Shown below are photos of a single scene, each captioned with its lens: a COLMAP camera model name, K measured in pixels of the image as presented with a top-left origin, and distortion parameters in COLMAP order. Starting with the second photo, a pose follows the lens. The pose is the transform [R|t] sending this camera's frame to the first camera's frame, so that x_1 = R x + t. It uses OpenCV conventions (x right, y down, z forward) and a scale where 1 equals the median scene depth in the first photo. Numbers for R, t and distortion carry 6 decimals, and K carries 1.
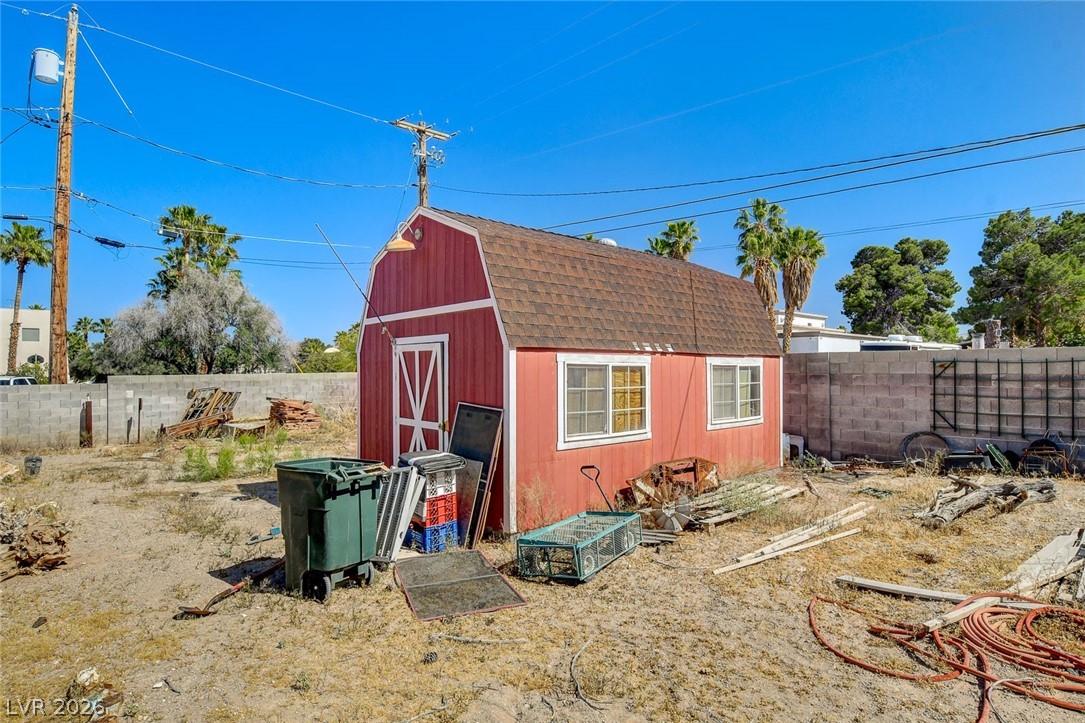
lens RADIAL K [[587.5, 0, 543.8], [0, 587.5, 361.1], [0, 0, 1]] dist [-0.013986, 0.001643]
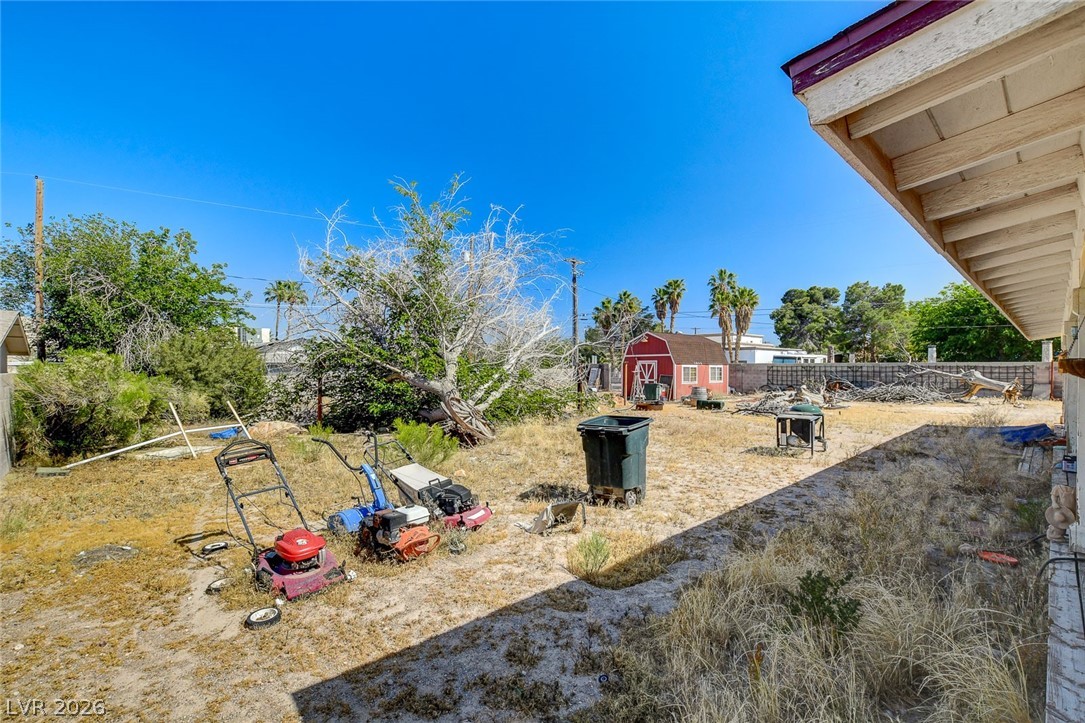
lens RADIAL K [[495.6, 0, 542.9], [0, 495.6, 366.4], [0, 0, 1]] dist [-0.026104, 0.003012]
pose [[0.999964, 0.005704, 0.006207, -1.014947], [-0.005779, 0.999911, 0.012044, -0.036572], [-0.006137, -0.012080, 0.999908, -2.739707]]
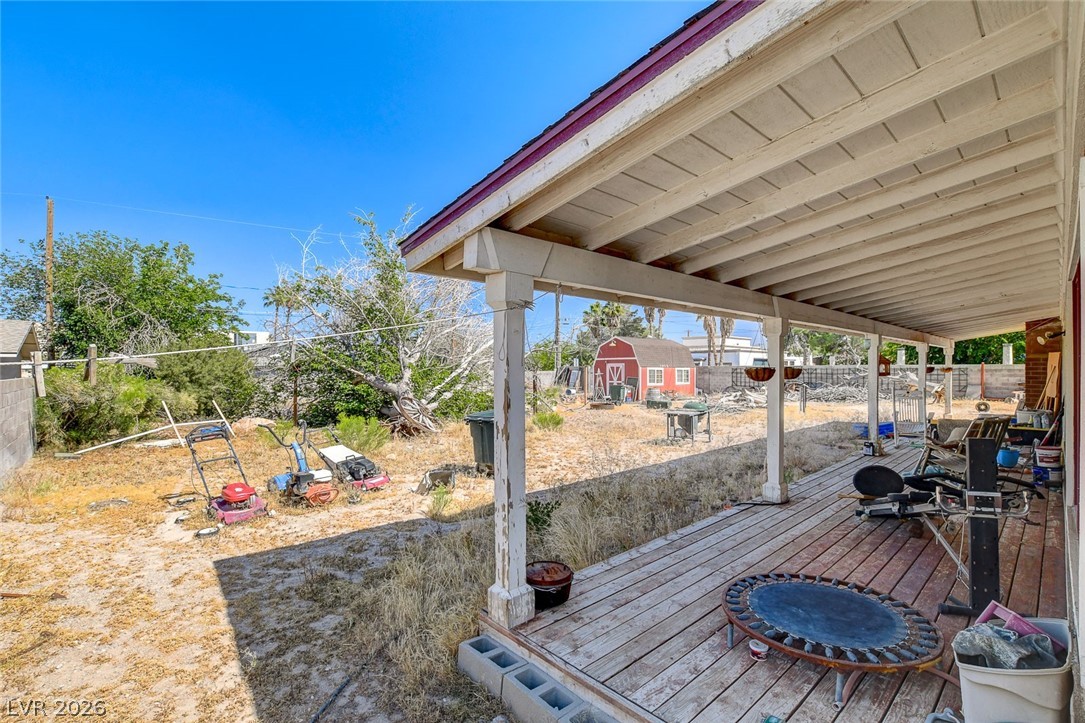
lens RADIAL K [[495.6, 0, 541.1], [0, 495.6, 365.4], [0, 0, 1]] dist [-0.026104, 0.003012]
pose [[0.999991, 0.004198, -0.000450, -0.801127], [-0.004195, 0.999972, 0.006248, -0.047722], [0.000476, -0.006246, 0.999980, -2.981738]]
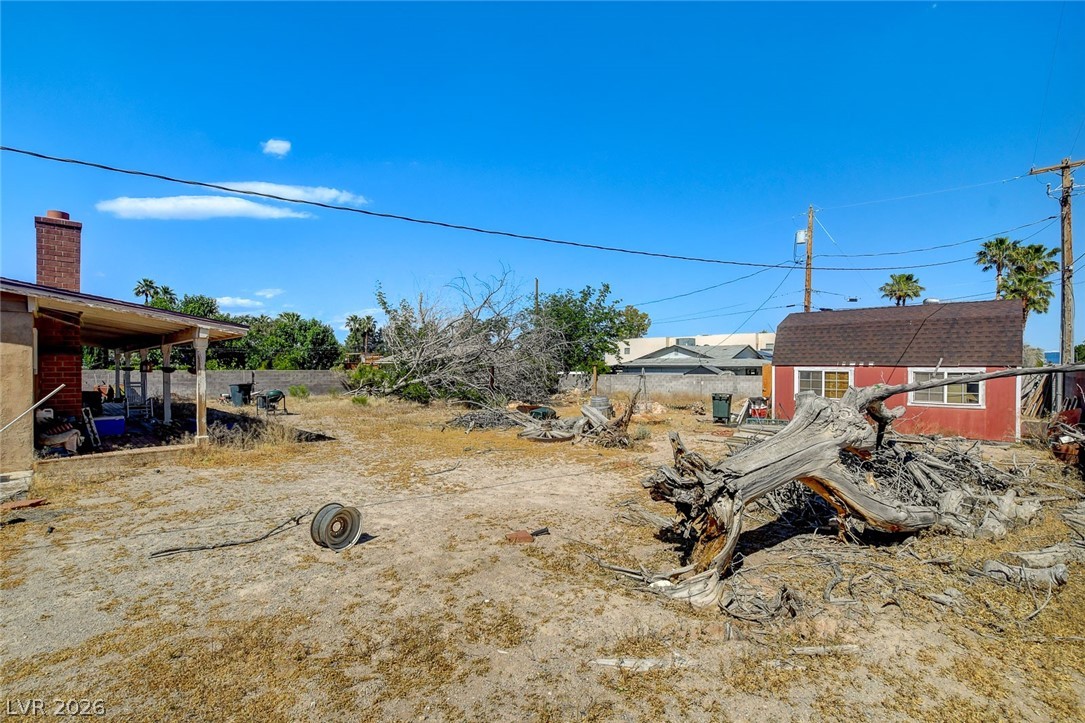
lens RADIAL K [[495.6, 0, 542.3], [0, 495.6, 363.1], [0, 0, 1]] dist [-0.026104, 0.003012]
pose [[0.073794, -0.000211, -0.997273, 2.063427], [0.012645, 0.999920, 0.000725, -0.043381], [0.997193, -0.012664, 0.073791, -0.362088]]
